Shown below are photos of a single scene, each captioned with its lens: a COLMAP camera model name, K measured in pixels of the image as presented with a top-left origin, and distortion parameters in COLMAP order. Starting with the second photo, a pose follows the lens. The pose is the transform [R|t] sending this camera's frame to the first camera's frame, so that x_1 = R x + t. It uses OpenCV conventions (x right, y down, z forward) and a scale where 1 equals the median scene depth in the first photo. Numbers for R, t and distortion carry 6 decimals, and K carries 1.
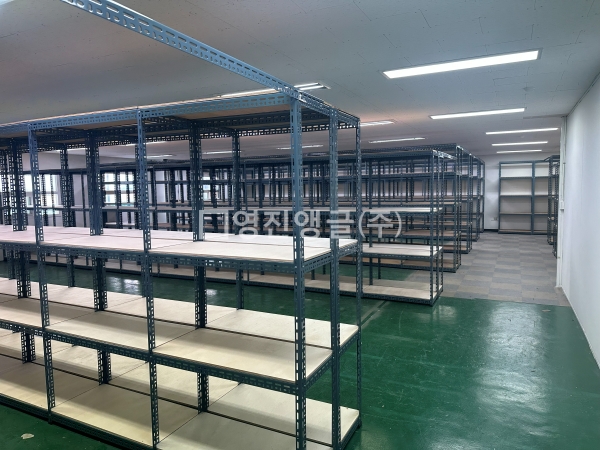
lens RADIAL K [[426.1, 0, 300.7], [0, 426.1, 223.2], [0, 0, 1]] dist [0.000755, -0.000315]
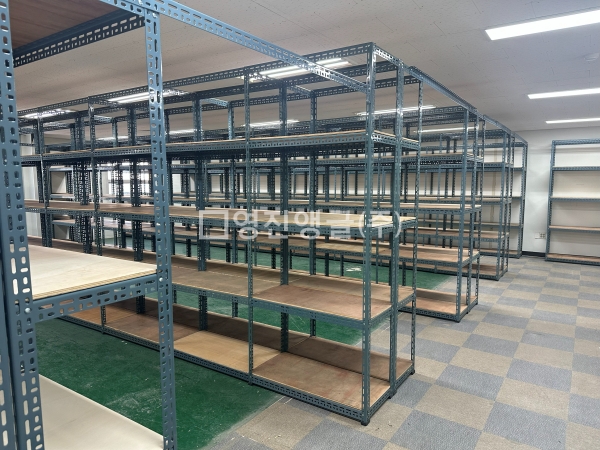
lens RADIAL K [[416.9, 0, 300.4], [0, 416.9, 228.9], [0, 0, 1]] dist [0.001346, -0.001093]
pose [[0.993033, 0.027949, -0.114477, 0.176136], [-0.023959, 0.999061, 0.036085, -0.032167], [0.115378, -0.033091, 0.992770, 0.357021]]
